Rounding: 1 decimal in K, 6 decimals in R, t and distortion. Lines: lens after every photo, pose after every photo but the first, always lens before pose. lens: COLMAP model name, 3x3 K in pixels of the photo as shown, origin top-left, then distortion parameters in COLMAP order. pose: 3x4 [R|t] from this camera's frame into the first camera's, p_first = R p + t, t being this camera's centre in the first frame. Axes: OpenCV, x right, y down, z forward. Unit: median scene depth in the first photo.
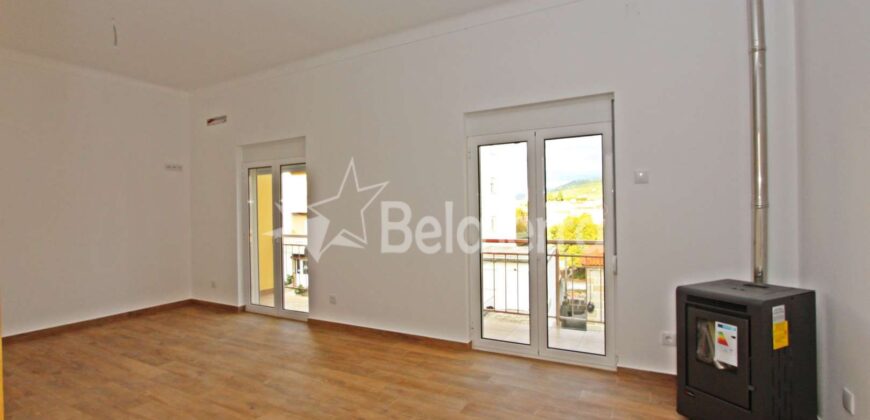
lens RADIAL K [[415.8, 0, 438.5], [0, 415.8, 211.7], [0, 0, 1]] dist [-0.019497, 0.002061]
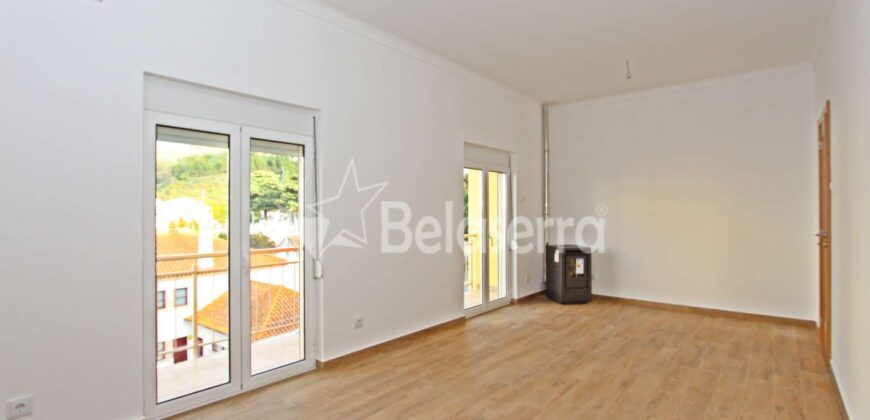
lens RADIAL K [[415.8, 0, 440.8], [0, 415.8, 210.6], [0, 0, 1]] dist [-0.019497, 0.002061]
pose [[0.162463, 0.028299, 0.986309, -1.434659], [0.001592, 0.999580, -0.028942, 0.027542], [-0.986713, 0.006272, 0.162350, 0.996171]]
